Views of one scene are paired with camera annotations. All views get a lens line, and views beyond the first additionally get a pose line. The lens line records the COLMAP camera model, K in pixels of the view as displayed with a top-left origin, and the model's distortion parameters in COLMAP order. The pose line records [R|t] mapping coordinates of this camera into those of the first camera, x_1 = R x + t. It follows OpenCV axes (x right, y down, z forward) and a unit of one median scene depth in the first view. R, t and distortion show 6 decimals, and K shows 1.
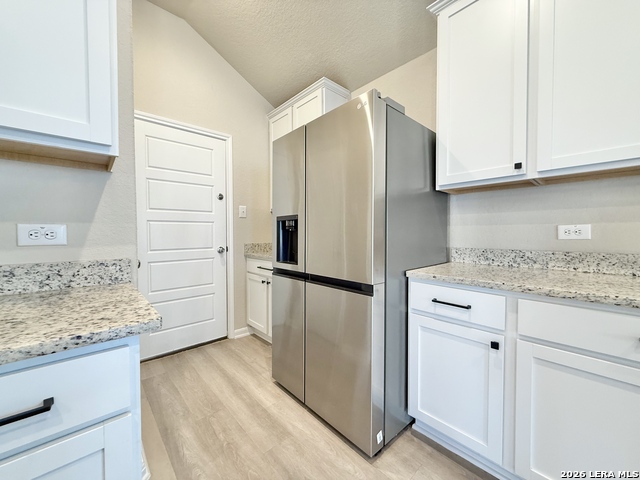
lens RADIAL K [[256.2, 0, 318.0], [0, 256.2, 238.8], [0, 0, 1]] dist [0.001523, -0.000290]
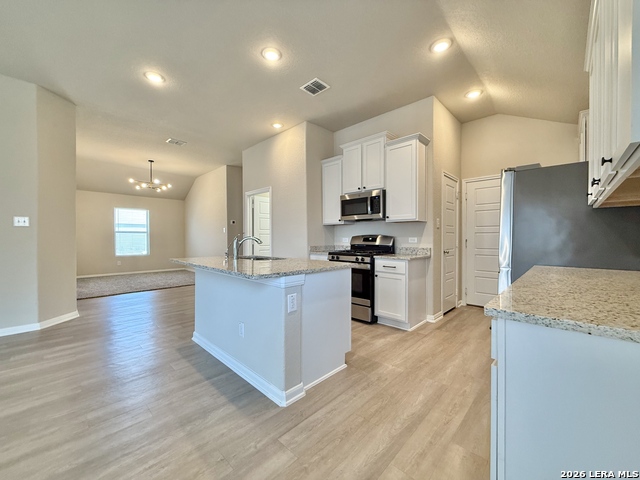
lens RADIAL K [[256.2, 0, 318.3], [0, 256.2, 238.4], [0, 0, 1]] dist [0.001523, -0.000290]
pose [[0.065384, 0.007464, -0.997832, 1.408804], [-0.023190, 0.999713, 0.005958, -0.017435], [0.997591, 0.022750, 0.065538, -0.358882]]
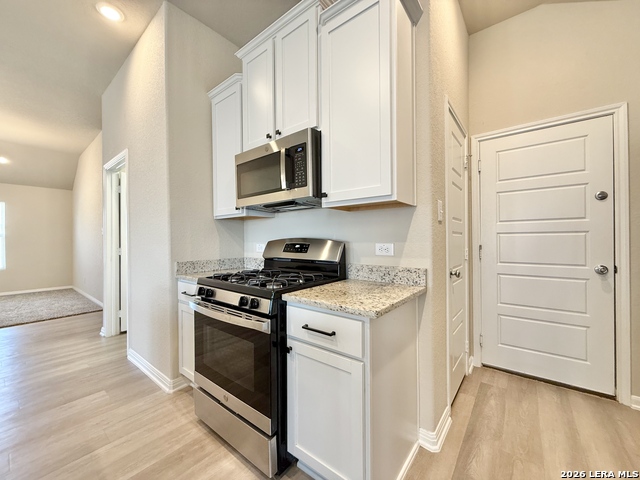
lens RADIAL K [[256.2, 0, 318.6], [0, 256.2, 237.8], [0, 0, 1]] dist [0.001523, -0.000290]
pose [[0.159906, -0.006820, -0.987109, 0.289378], [-0.016988, 0.999809, -0.009659, -0.036676], [0.986986, 0.018313, 0.159759, 0.145781]]
